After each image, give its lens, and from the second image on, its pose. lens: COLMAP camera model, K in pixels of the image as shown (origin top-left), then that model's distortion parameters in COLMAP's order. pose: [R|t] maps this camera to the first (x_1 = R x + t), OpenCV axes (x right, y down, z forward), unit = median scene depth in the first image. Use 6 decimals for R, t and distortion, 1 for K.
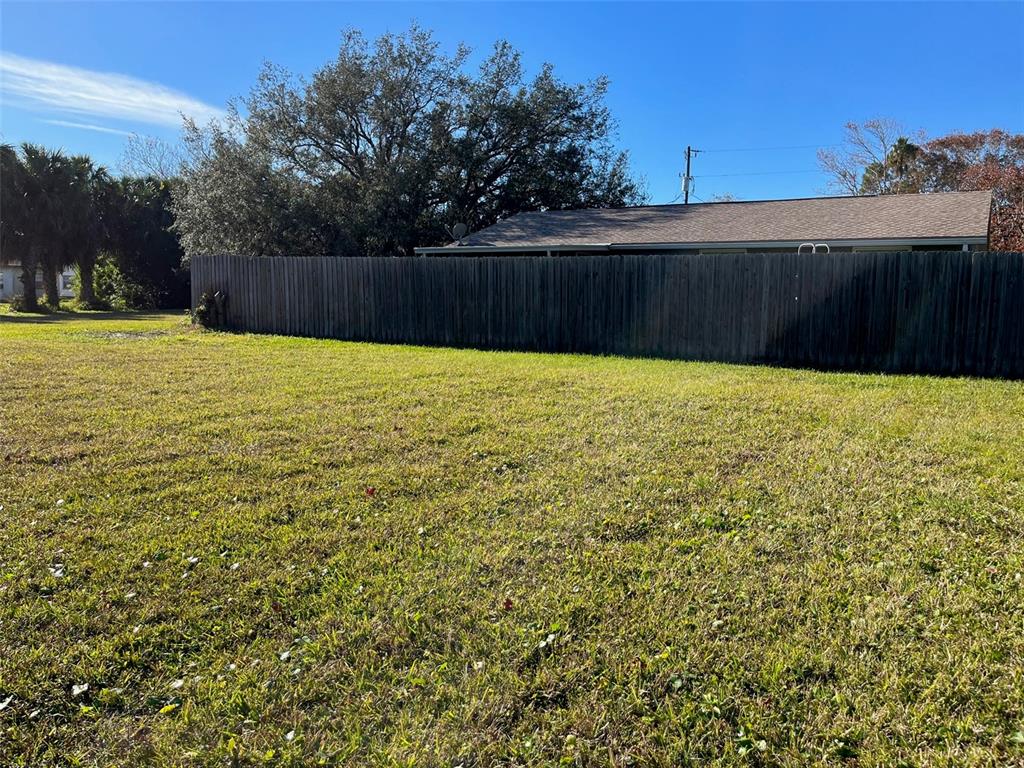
lens RADIAL K [[772.9, 0, 512.0], [0, 772.9, 384.0], [0, 0, 1]] dist [0.000925, -0.085046]
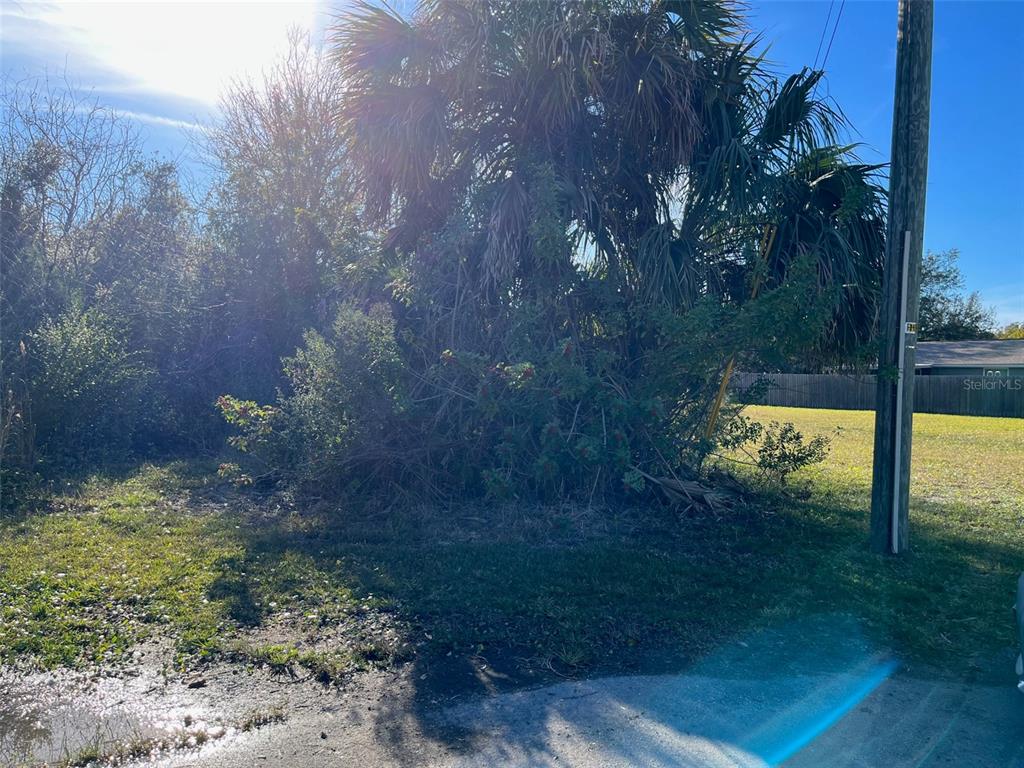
lens RADIAL K [[772.9, 0, 512.0], [0, 772.9, 384.0], [0, 0, 1]] dist [0.000925, -0.085046]
pose [[0.880166, 0.005014, -0.474639, 0.065540], [-0.063545, 0.992188, -0.107357, 0.081556], [0.470393, 0.124653, 0.873609, -0.673928]]
